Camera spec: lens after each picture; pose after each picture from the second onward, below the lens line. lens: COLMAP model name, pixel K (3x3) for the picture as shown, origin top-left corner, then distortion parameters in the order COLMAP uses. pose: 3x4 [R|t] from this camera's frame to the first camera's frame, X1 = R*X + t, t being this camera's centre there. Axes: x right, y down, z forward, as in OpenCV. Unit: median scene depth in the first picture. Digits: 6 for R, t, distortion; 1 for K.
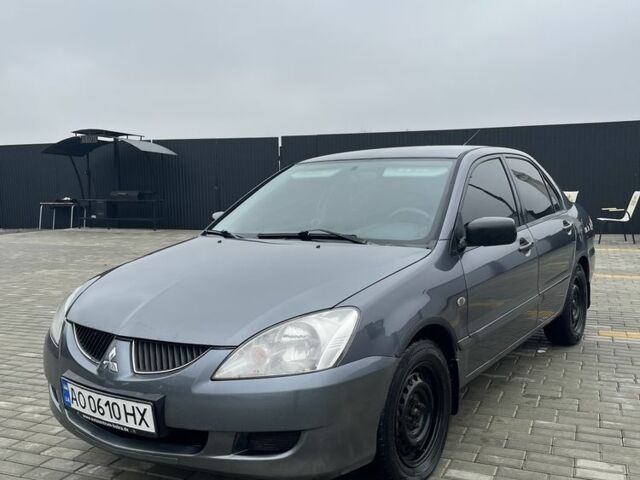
lens RADIAL K [[643.9, 0, 320.0], [0, 643.9, 240.0], [0, 0, 1]] dist [-0.006783, -0.001553]
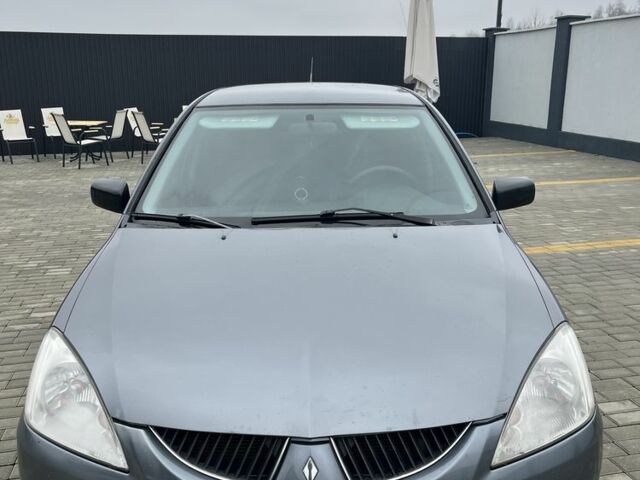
lens RADIAL K [[643.9, 0, 320.0], [0, 643.9, 240.0], [0, 0, 1]] dist [-0.006783, -0.001553]
pose [[0.816445, -0.129339, 0.562751, -0.473276], [0.045794, 0.986025, 0.160183, -0.104227], [-0.575604, -0.105010, 0.810958, 0.388922]]
